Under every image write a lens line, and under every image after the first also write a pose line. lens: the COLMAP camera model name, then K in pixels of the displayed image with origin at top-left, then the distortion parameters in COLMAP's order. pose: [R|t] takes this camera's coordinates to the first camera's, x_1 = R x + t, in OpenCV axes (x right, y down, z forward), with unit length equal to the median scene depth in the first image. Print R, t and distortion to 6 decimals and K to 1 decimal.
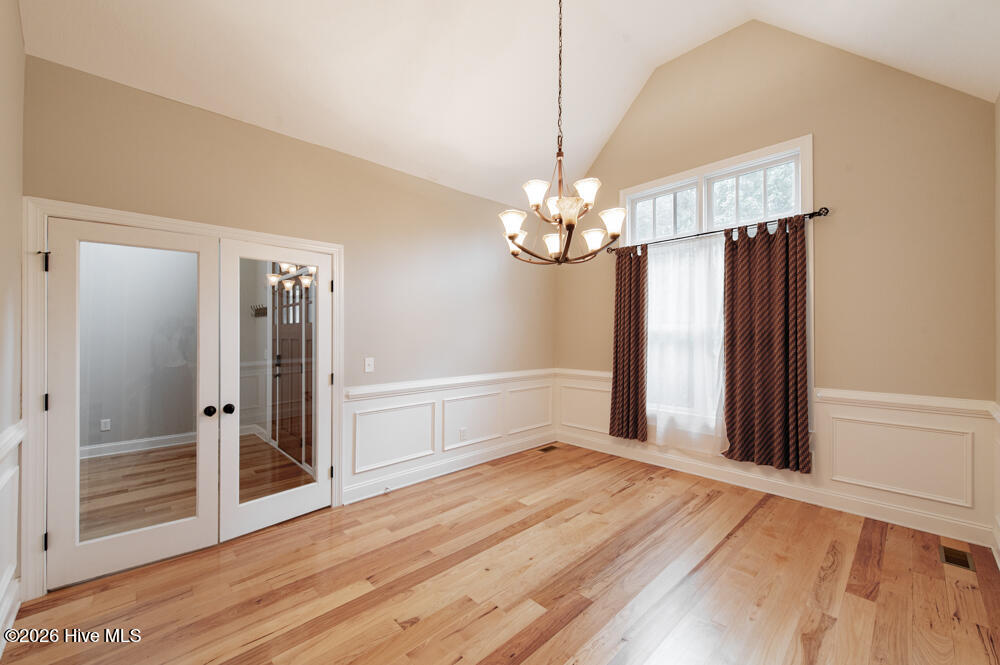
lens RADIAL K [[399.9, 0, 500.0], [0, 399.9, 332.5], [0, 0, 1]] dist [-0.002036, -0.000416]
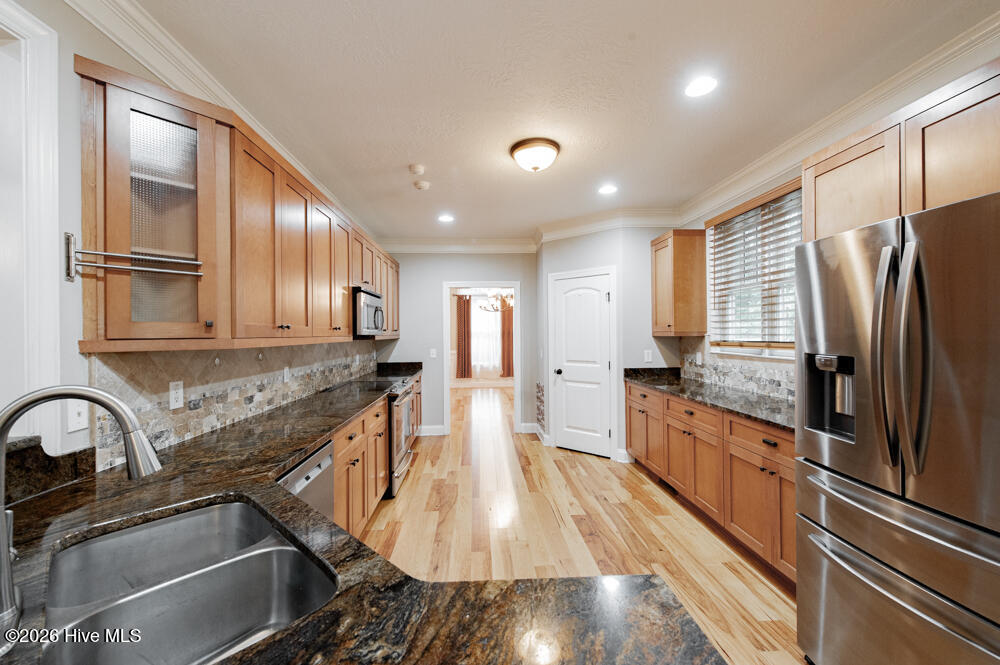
lens RADIAL K [[399.9, 0, 500.0], [0, 399.9, 332.5], [0, 0, 1]] dist [-0.002036, -0.000416]
pose [[0.647286, -0.002300, 0.762243, -1.381693], [0.005021, 0.999987, -0.001246, 0.008754], [-0.762230, 0.004634, 0.647289, -0.700407]]
